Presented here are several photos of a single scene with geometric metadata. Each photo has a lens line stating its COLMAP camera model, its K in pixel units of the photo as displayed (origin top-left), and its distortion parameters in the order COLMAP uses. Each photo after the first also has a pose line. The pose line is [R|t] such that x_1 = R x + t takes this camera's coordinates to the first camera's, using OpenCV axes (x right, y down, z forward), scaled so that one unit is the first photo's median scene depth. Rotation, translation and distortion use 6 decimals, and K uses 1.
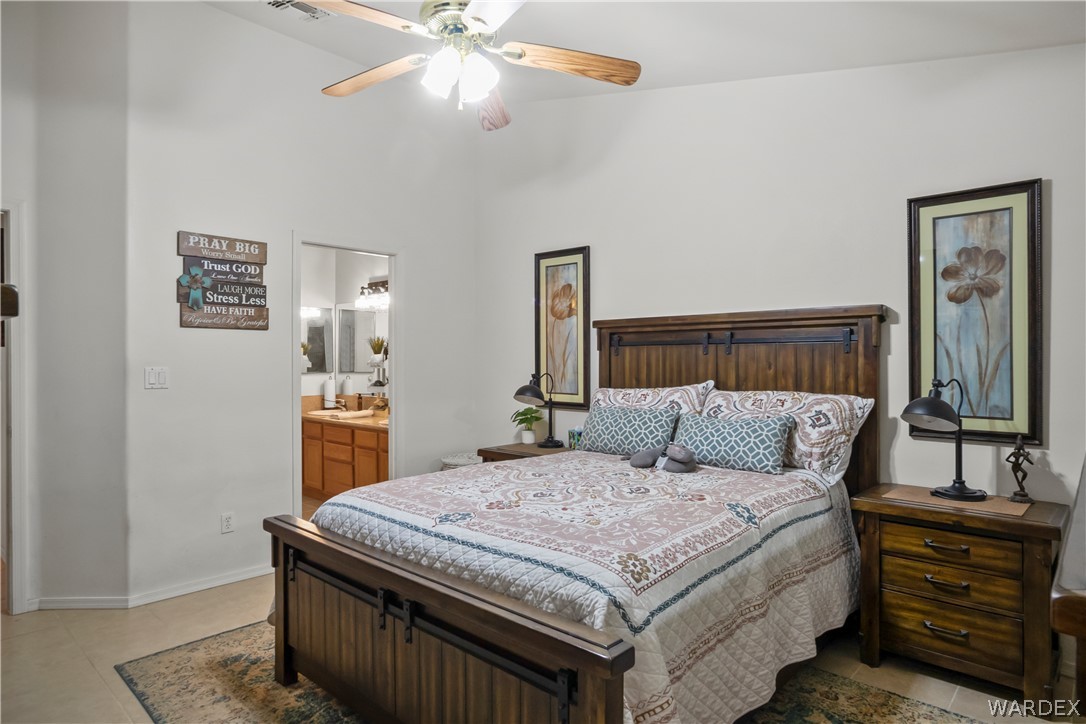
lens RADIAL K [[587.8, 0, 543.2], [0, 587.8, 367.3], [0, 0, 1]] dist [-0.007745, -0.000297]
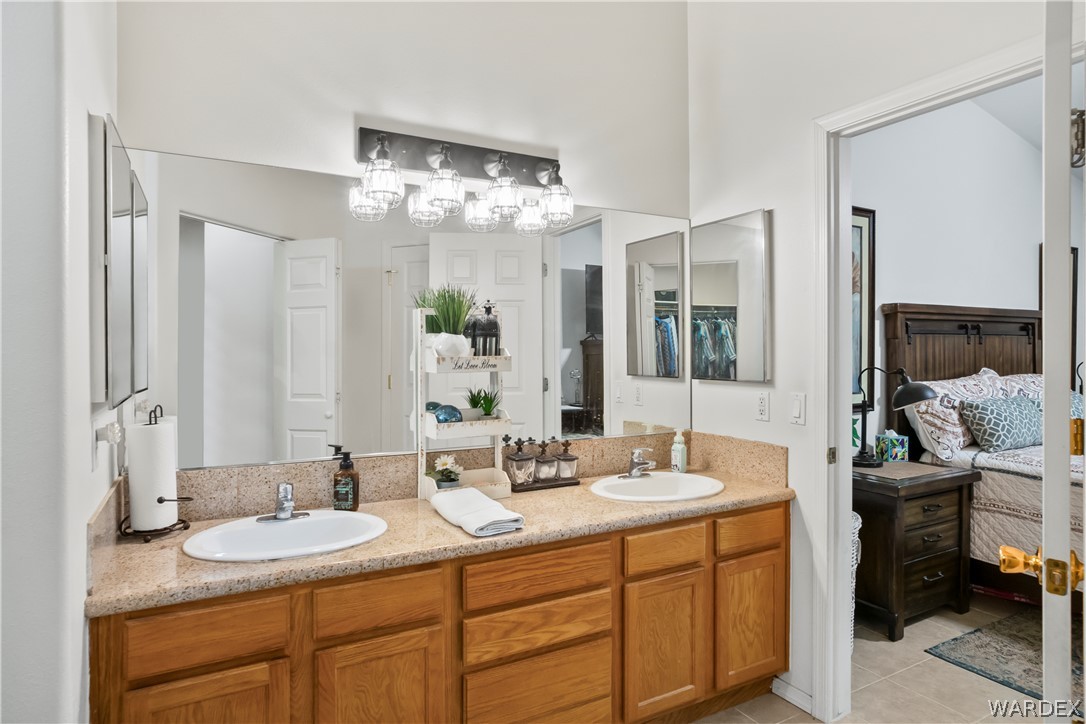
lens RADIAL K [[620.4, 0, 541.2], [0, 620.4, 343.2], [0, 0, 1]] dist [-0.033902, 0.022281]
pose [[0.353077, 0.002979, 0.935589, -0.981036], [0.012752, 0.999887, -0.007996, -0.022794], [-0.935507, 0.014754, 0.352999, 1.249723]]
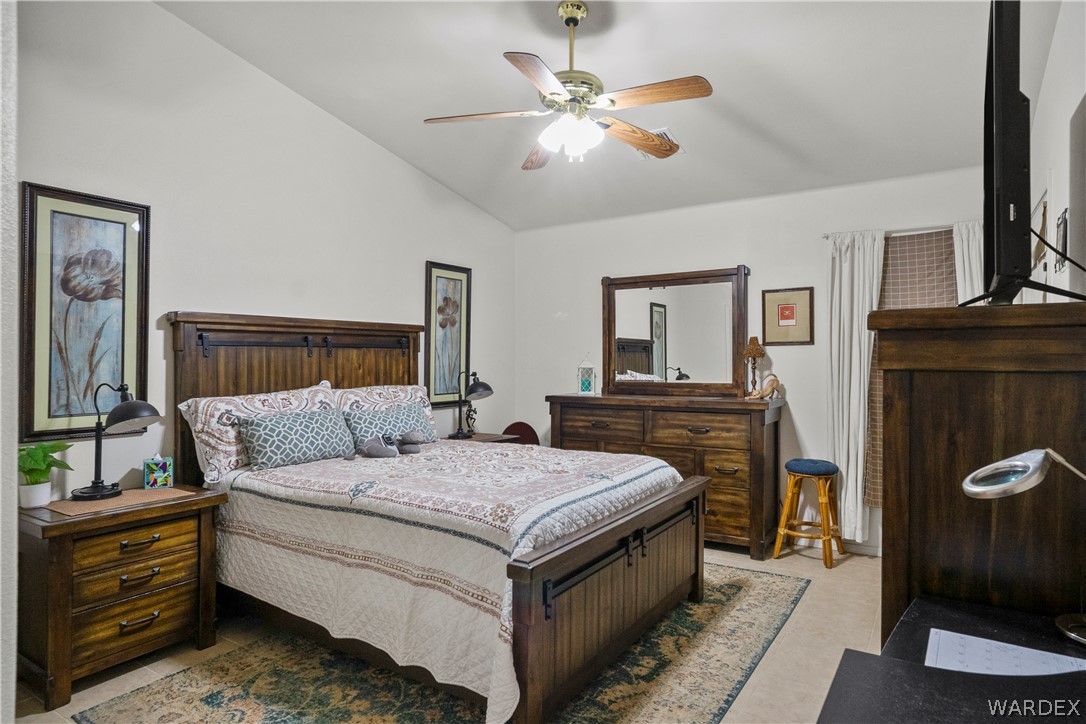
lens RADIAL K [[620.4, 0, 543.1], [0, 620.4, 353.7], [0, 0, 1]] dist [-0.033902, 0.022281]
pose [[-0.130889, 0.008223, 0.991363, -0.816421], [0.014369, 0.999876, -0.006396, -0.013561], [-0.991293, 0.013407, -0.130991, 0.681882]]
